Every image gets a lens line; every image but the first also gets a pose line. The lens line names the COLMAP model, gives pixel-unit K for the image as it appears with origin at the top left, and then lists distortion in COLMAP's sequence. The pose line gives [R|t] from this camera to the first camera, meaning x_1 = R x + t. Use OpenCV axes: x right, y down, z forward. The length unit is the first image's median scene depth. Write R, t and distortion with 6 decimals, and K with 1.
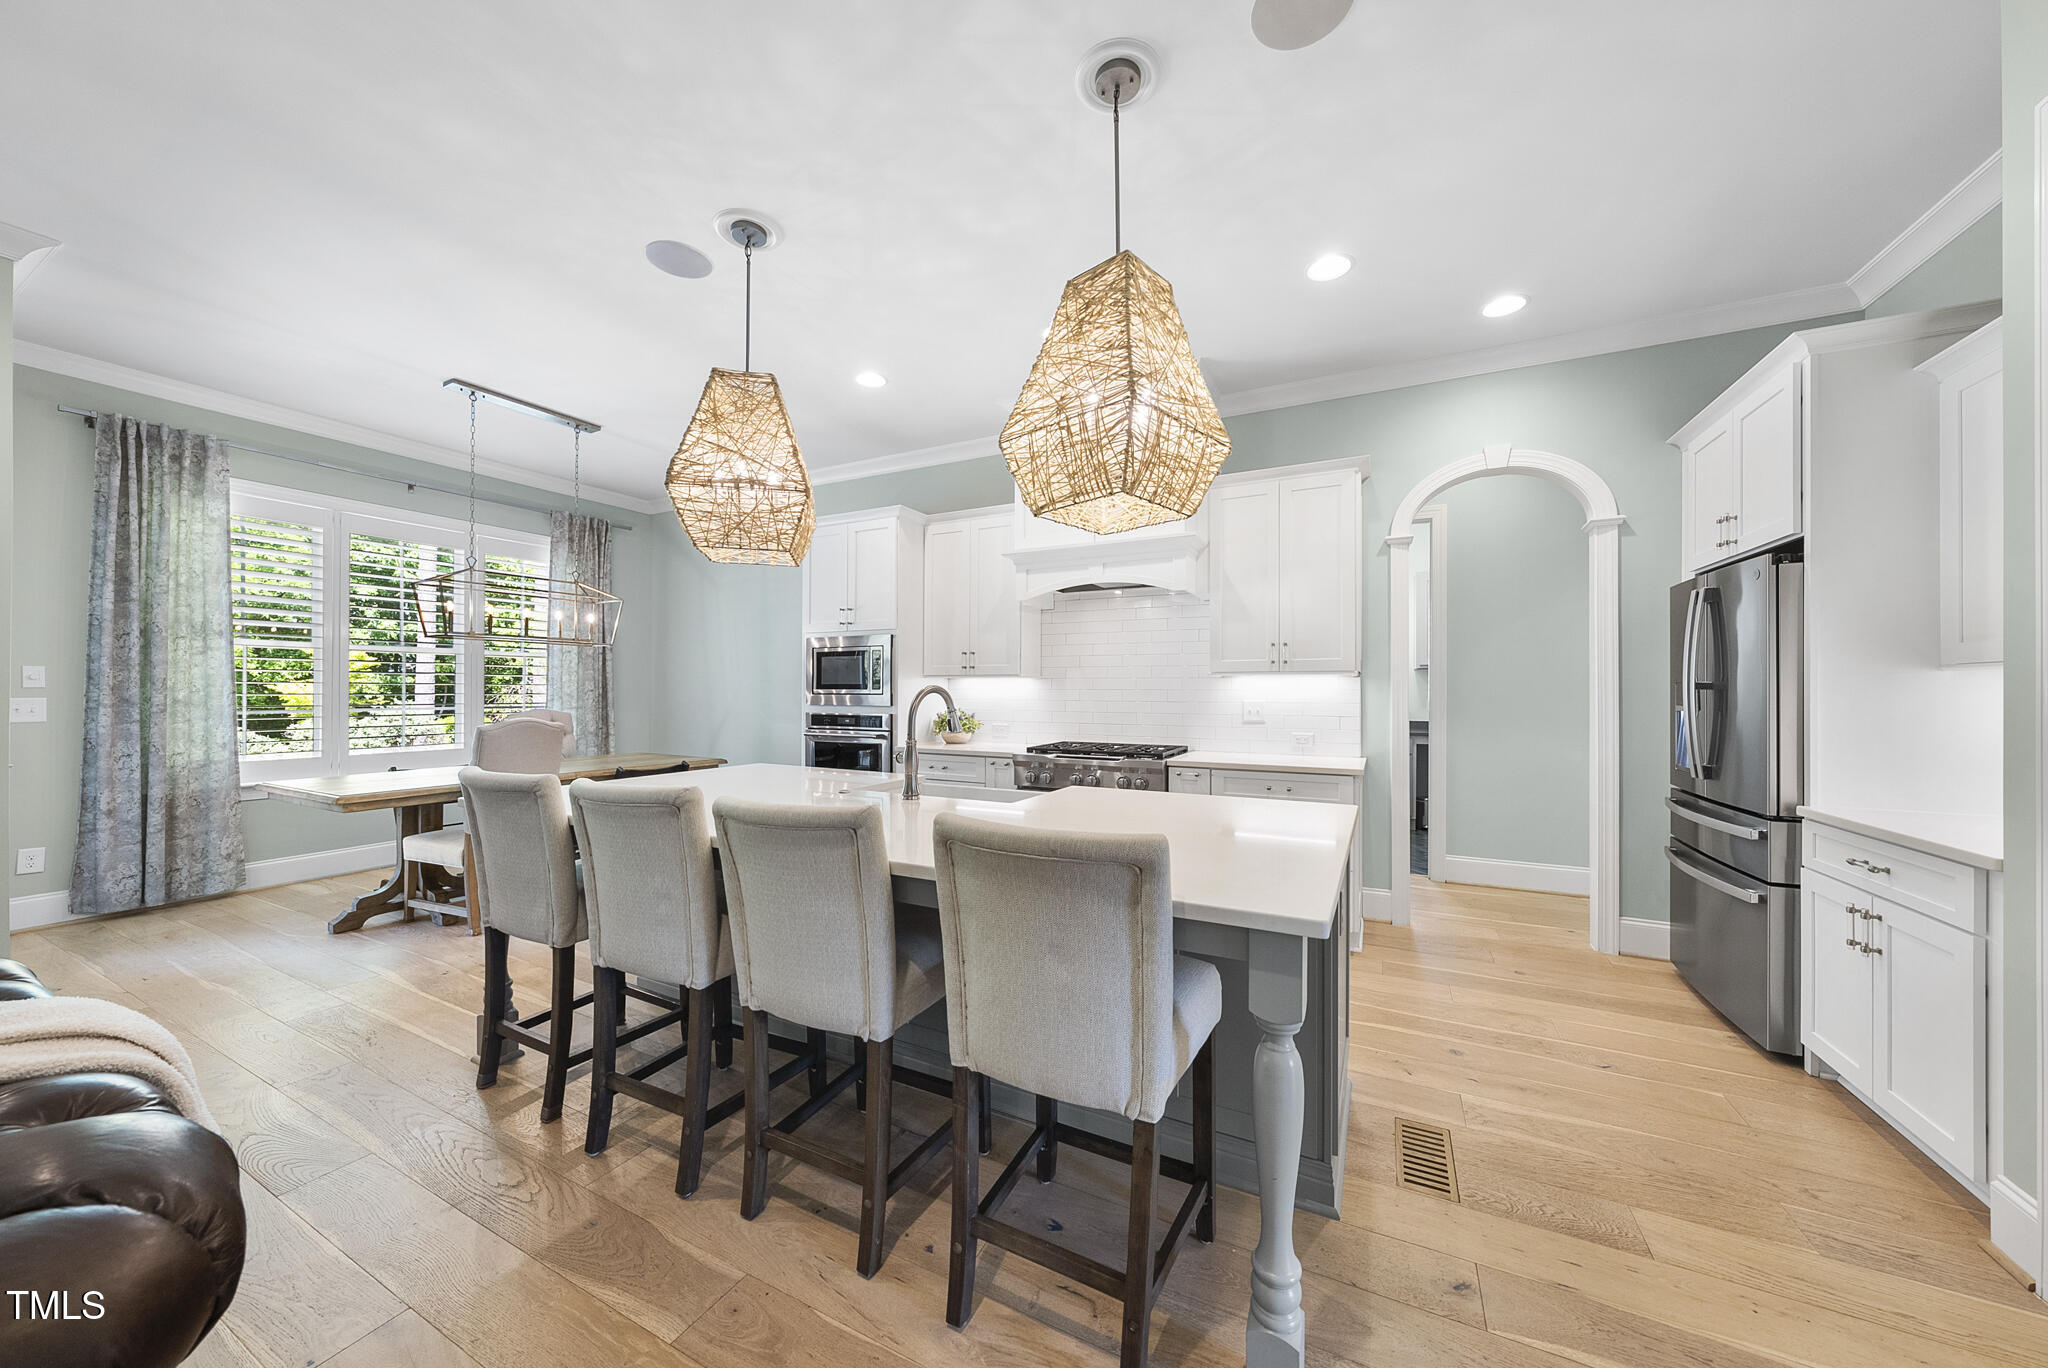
lens RADIAL K [[705.6, 0, 1028.6], [0, 705.6, 685.6], [0, 0, 1]] dist [-0.001962, -0.000112]
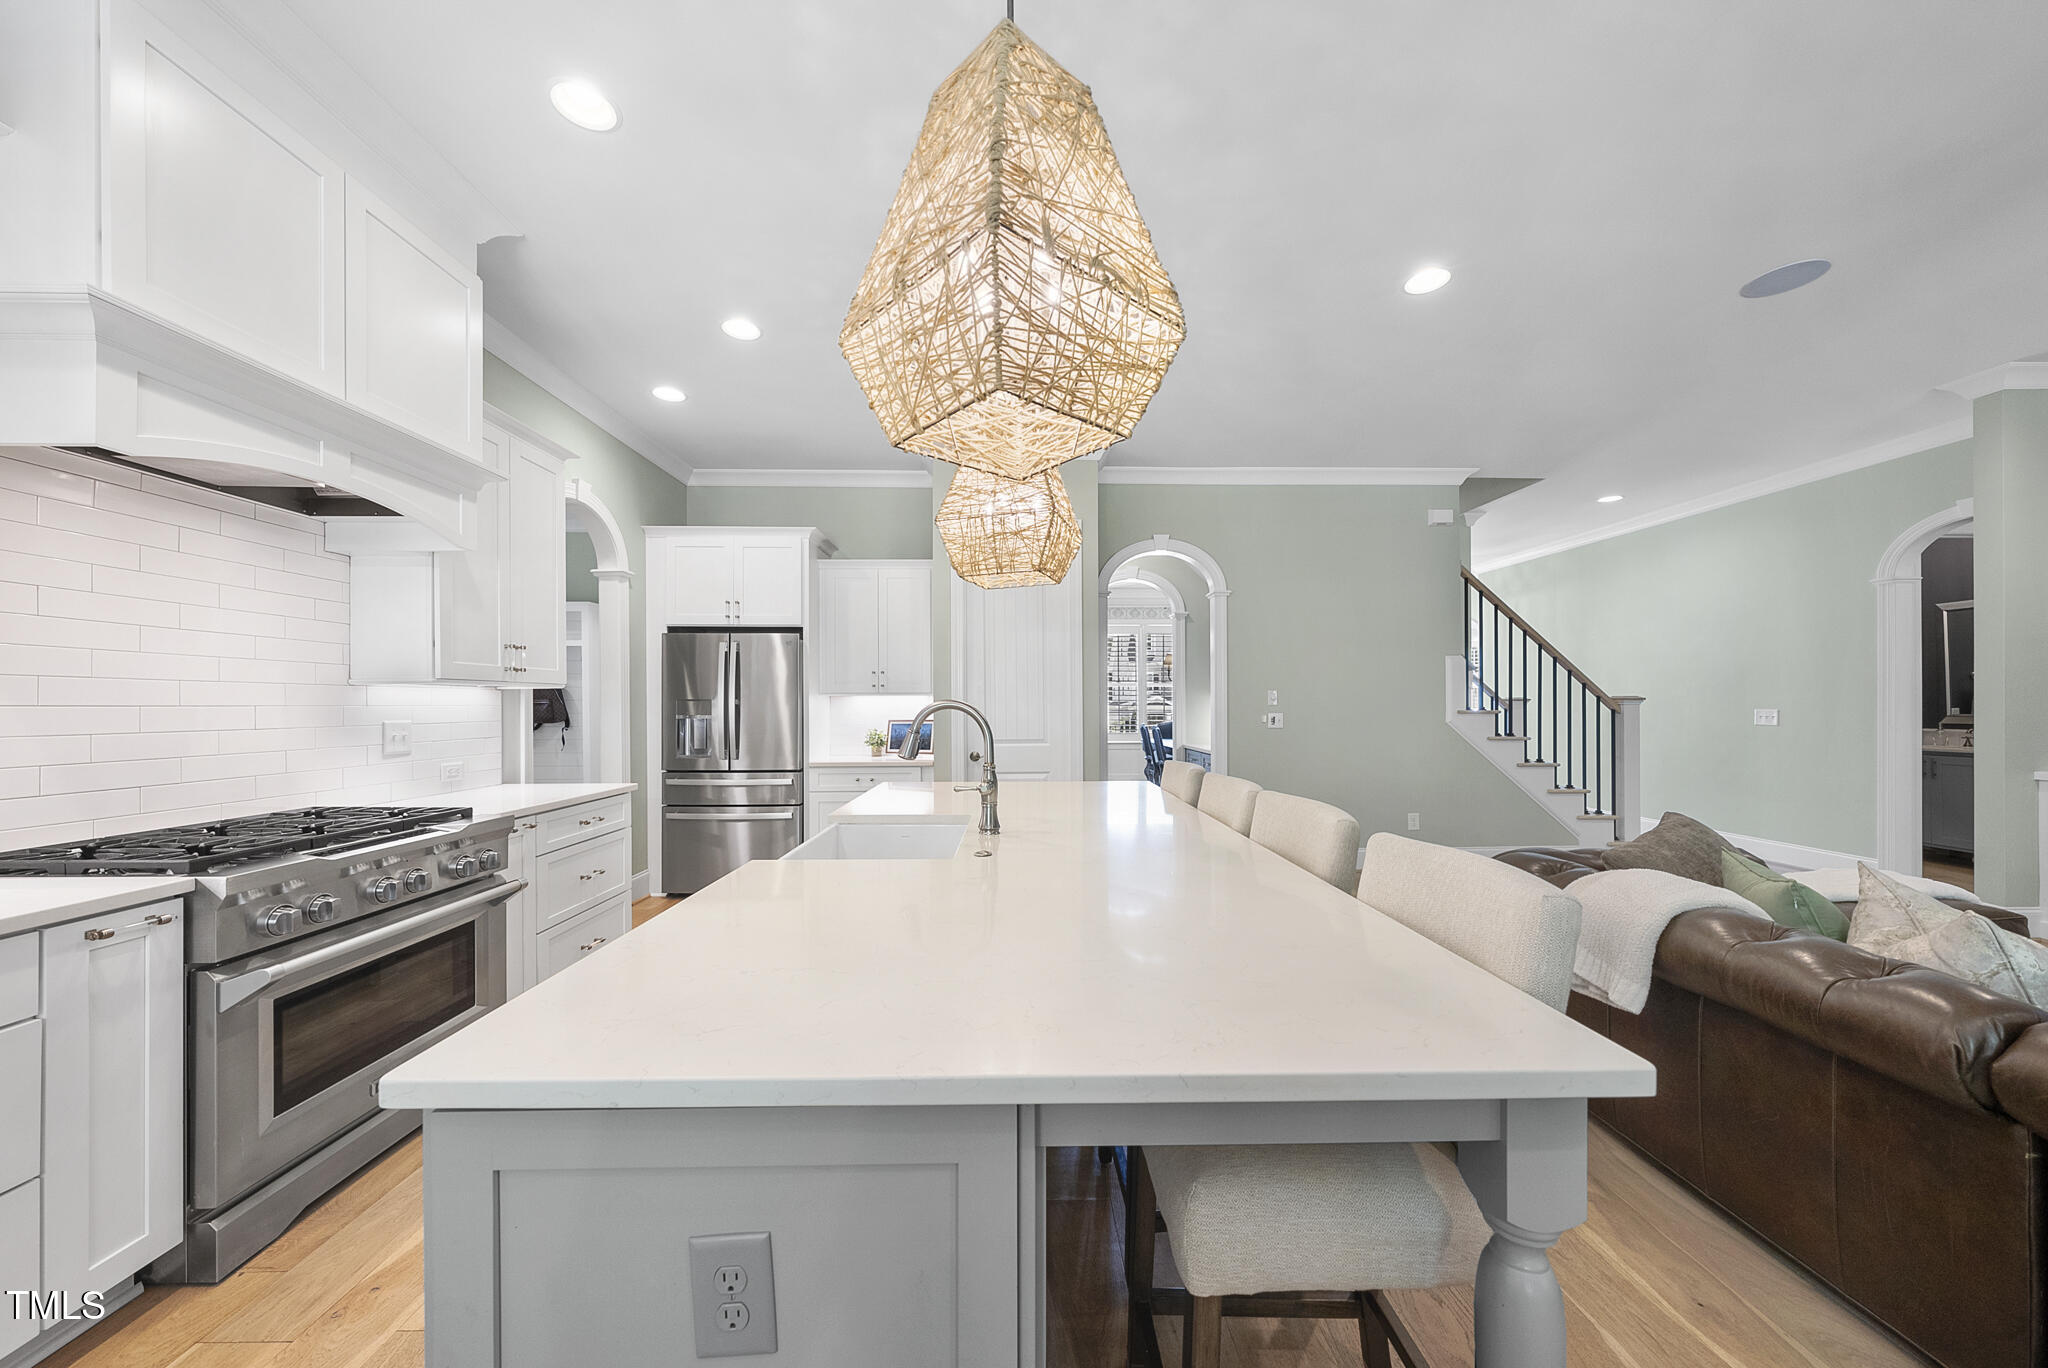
lens RADIAL K [[705.6, 0, 1031.0], [0, 705.6, 701.7], [0, 0, 1]] dist [-0.001962, -0.000112]
pose [[-0.481106, 0.001260, 0.876662, -0.545782], [-0.004763, 0.999980, -0.004050, 0.002512], [-0.876650, -0.006124, -0.481090, 0.791425]]
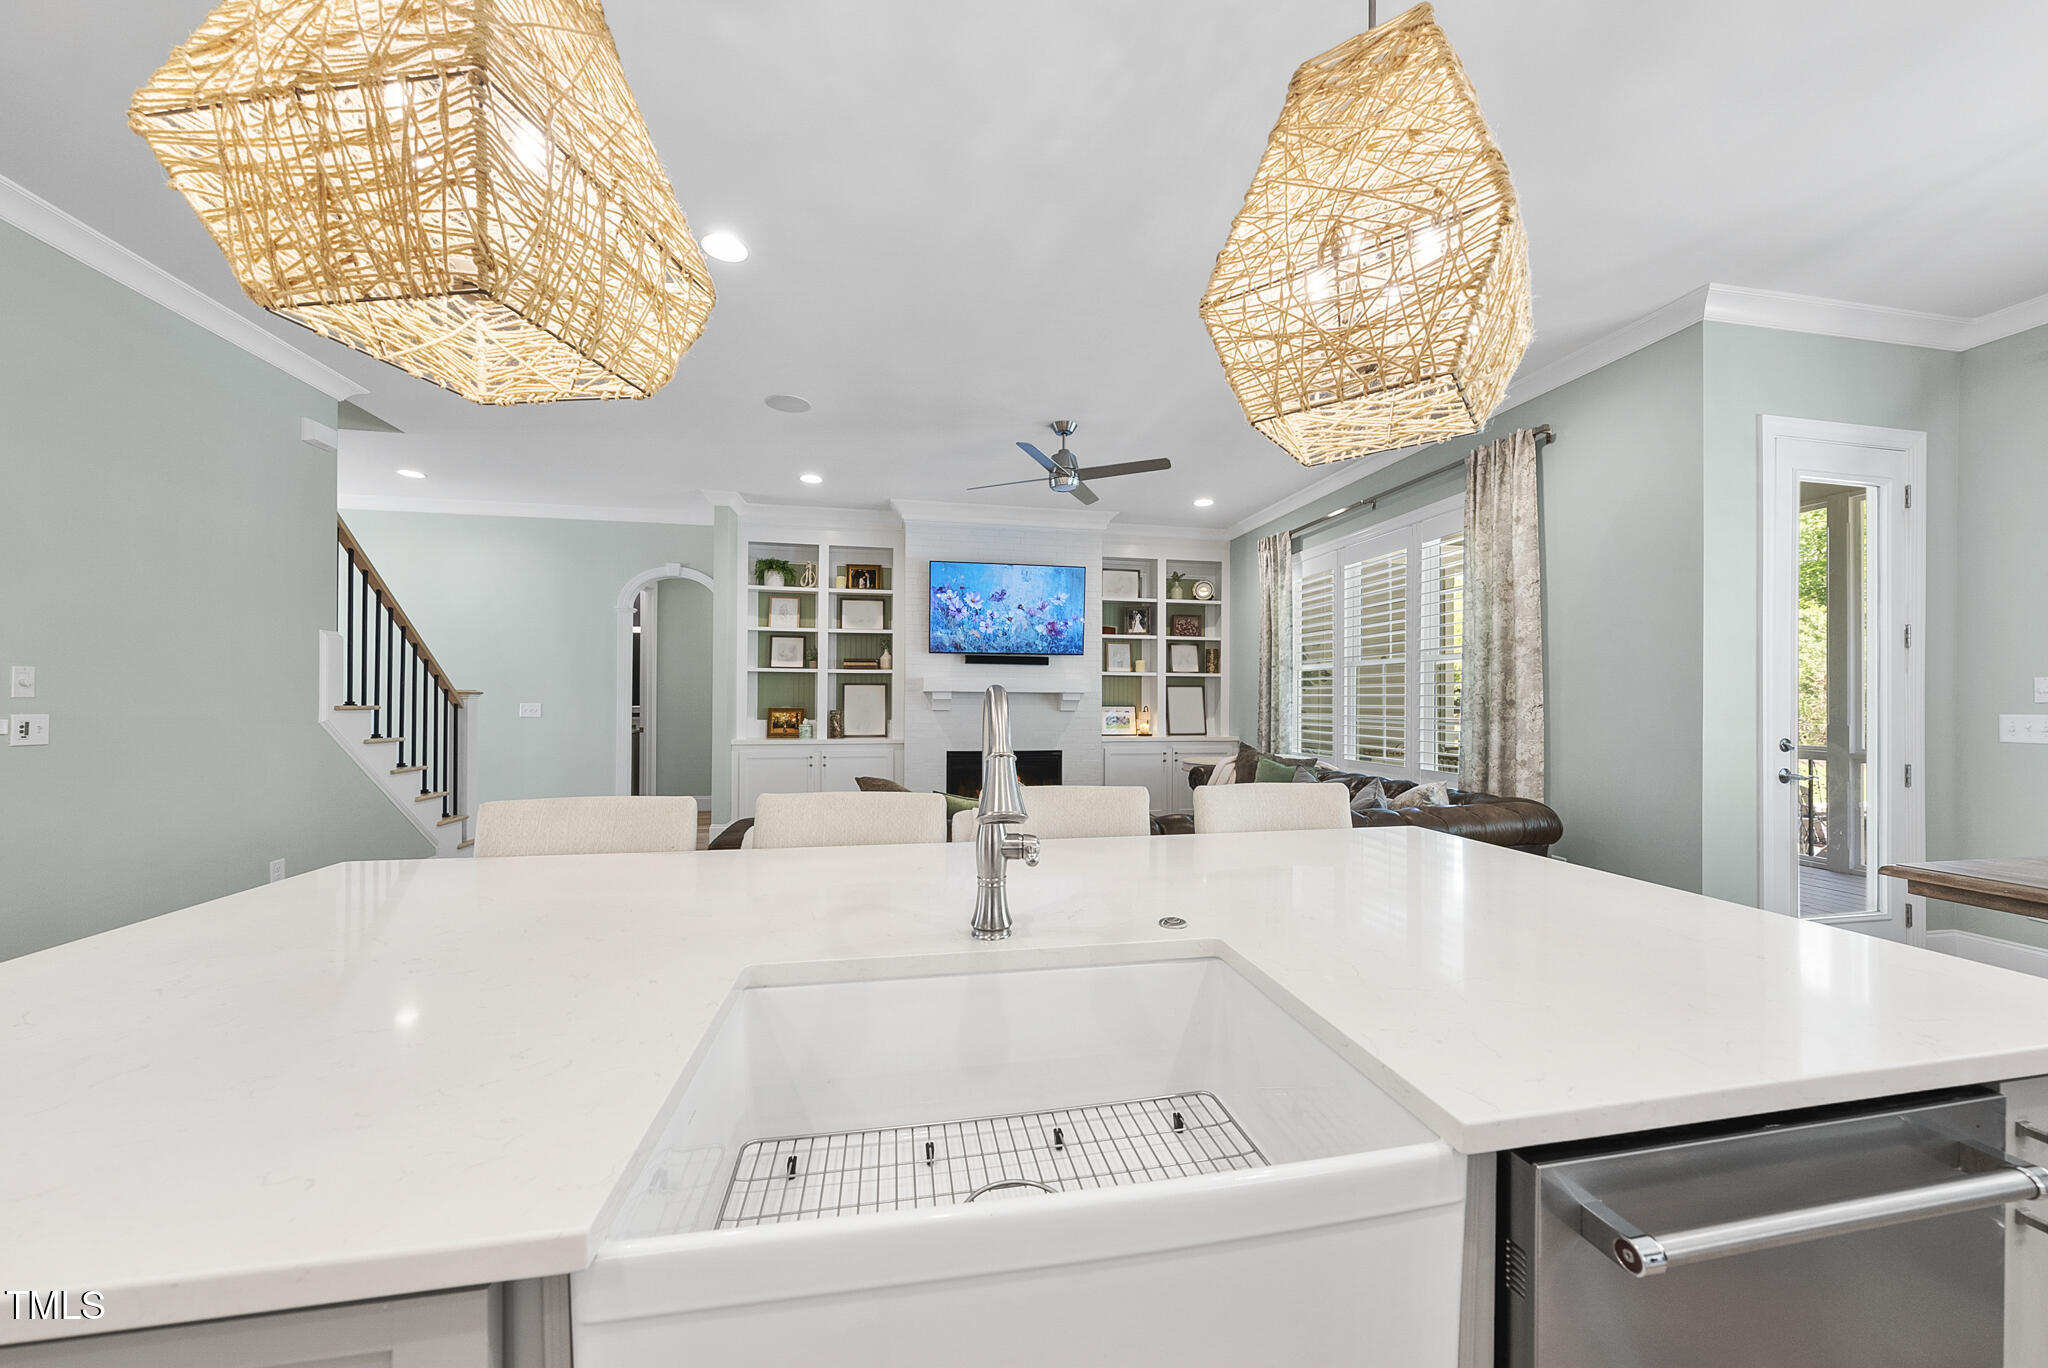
lens RADIAL K [[705.6, 0, 1022.5], [0, 705.6, 700.3], [0, 0, 1]] dist [-0.001962, -0.000112]
pose [[-0.784548, -0.005018, -0.620048, 0.073396], [-0.001201, 0.999978, -0.006573, 0.007165], [0.620067, -0.004412, -0.784536, 0.806124]]
